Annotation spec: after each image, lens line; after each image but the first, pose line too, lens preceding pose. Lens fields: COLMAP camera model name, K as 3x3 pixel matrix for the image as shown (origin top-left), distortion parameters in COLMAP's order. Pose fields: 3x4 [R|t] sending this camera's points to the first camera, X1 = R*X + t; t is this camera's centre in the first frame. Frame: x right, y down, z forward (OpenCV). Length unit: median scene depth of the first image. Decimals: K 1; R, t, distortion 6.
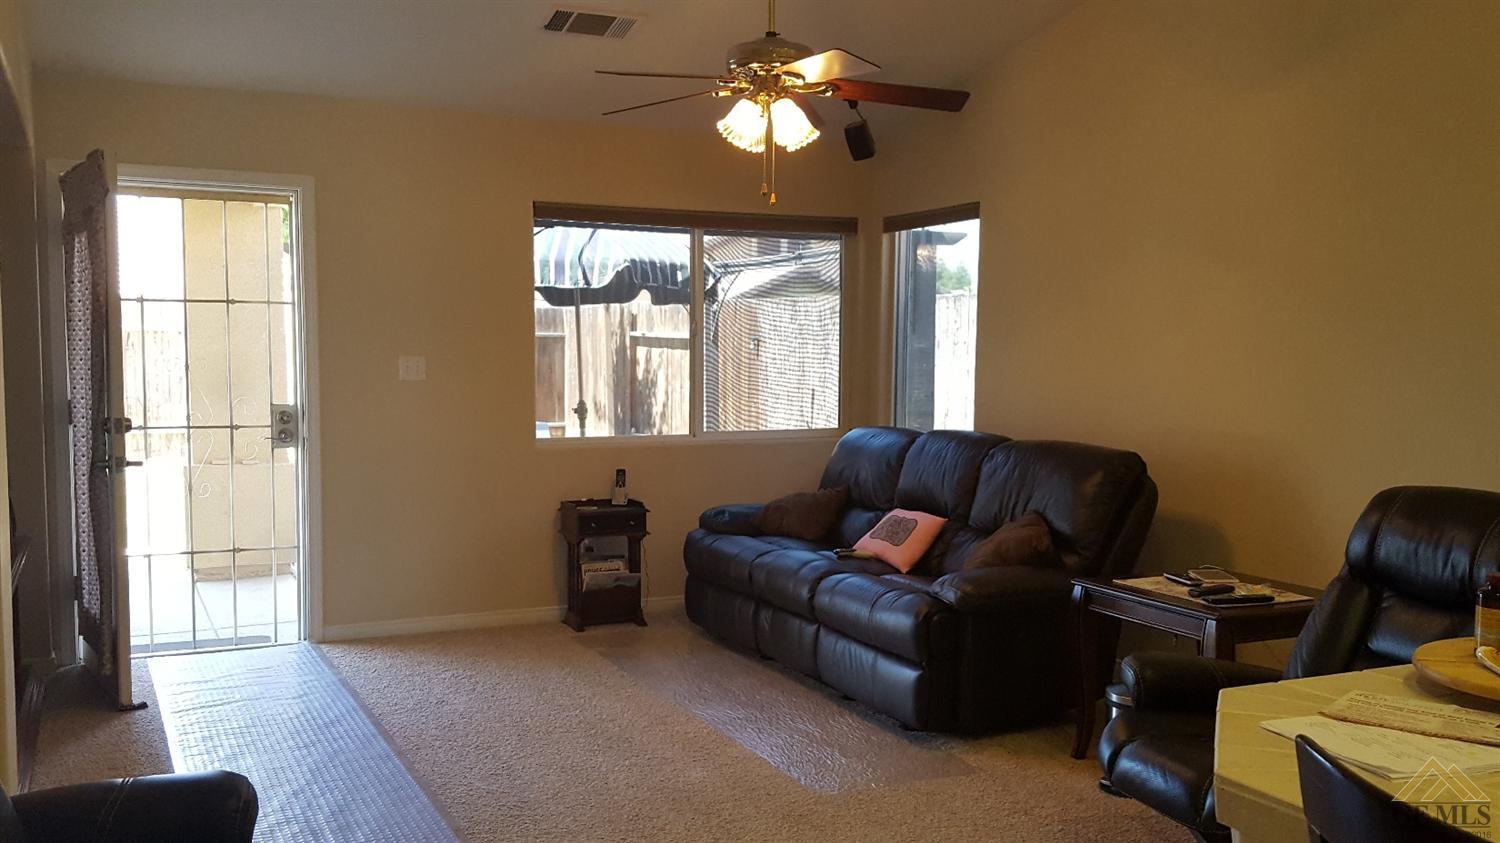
lens RADIAL K [[1241.3, 0, 751.5], [0, 1241.3, 457.3], [0, 0, 1]] dist [0.159681, -0.267894]
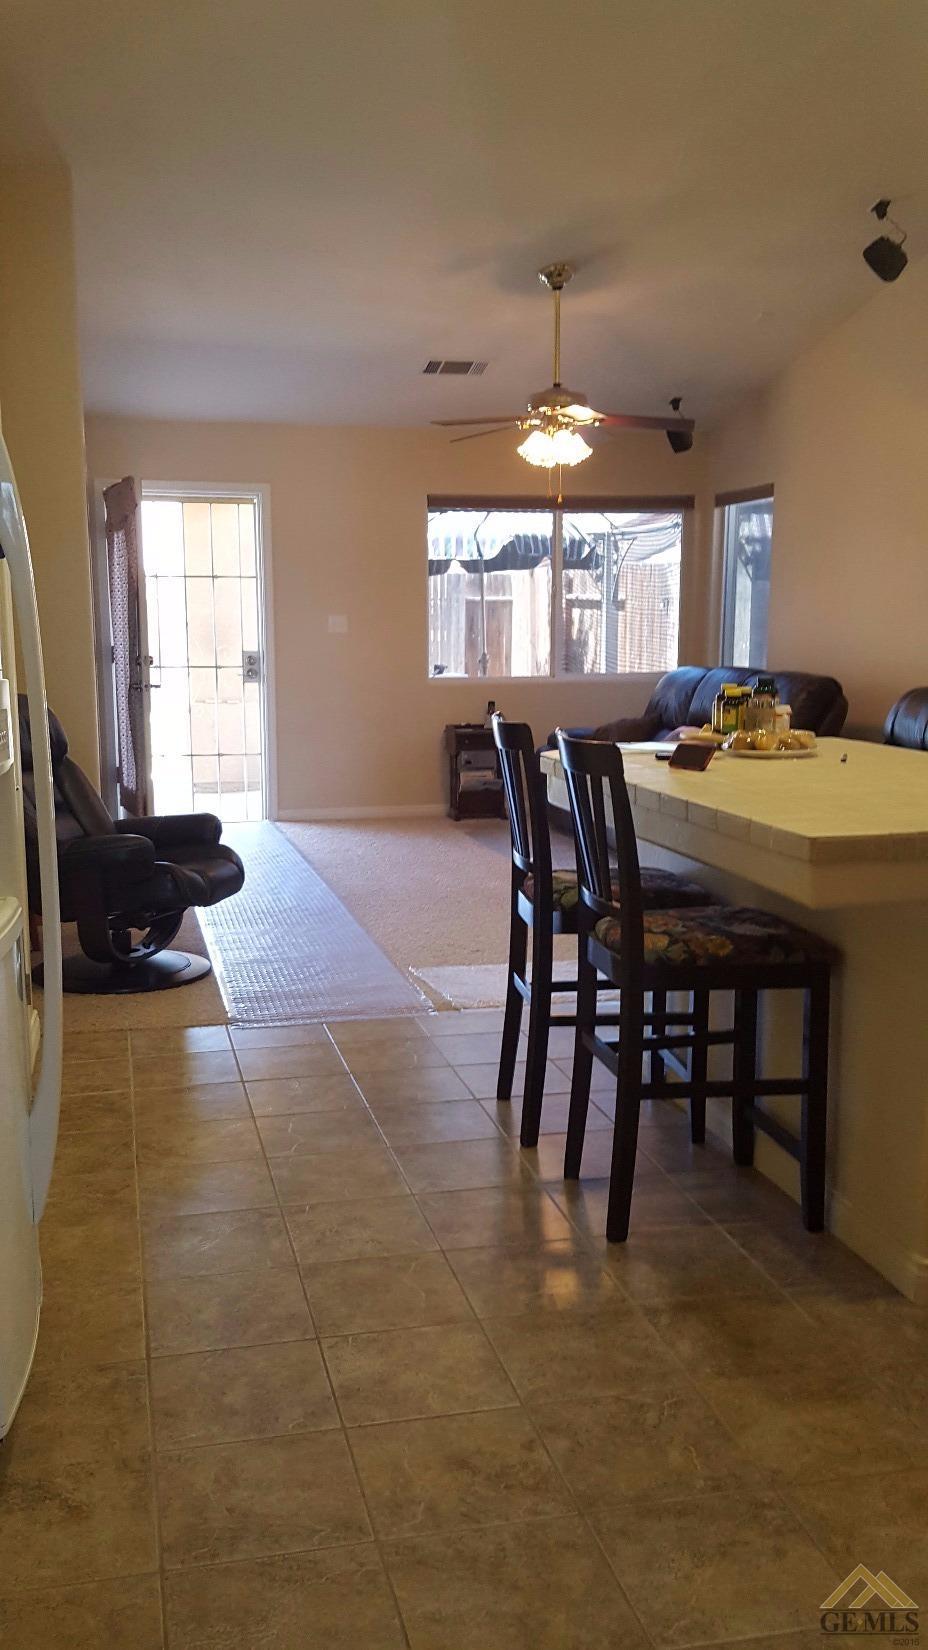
lens RADIAL K [[1365.4, 0, 464.0], [0, 1365.4, 825.0], [0, 0, 1]] dist [0.159681, -0.267894]
pose [[0.975942, 0.022696, -0.216844, 0.192247], [-0.008513, 0.997776, 0.066117, 0.047505], [0.217862, -0.062680, 0.973965, -0.436999]]
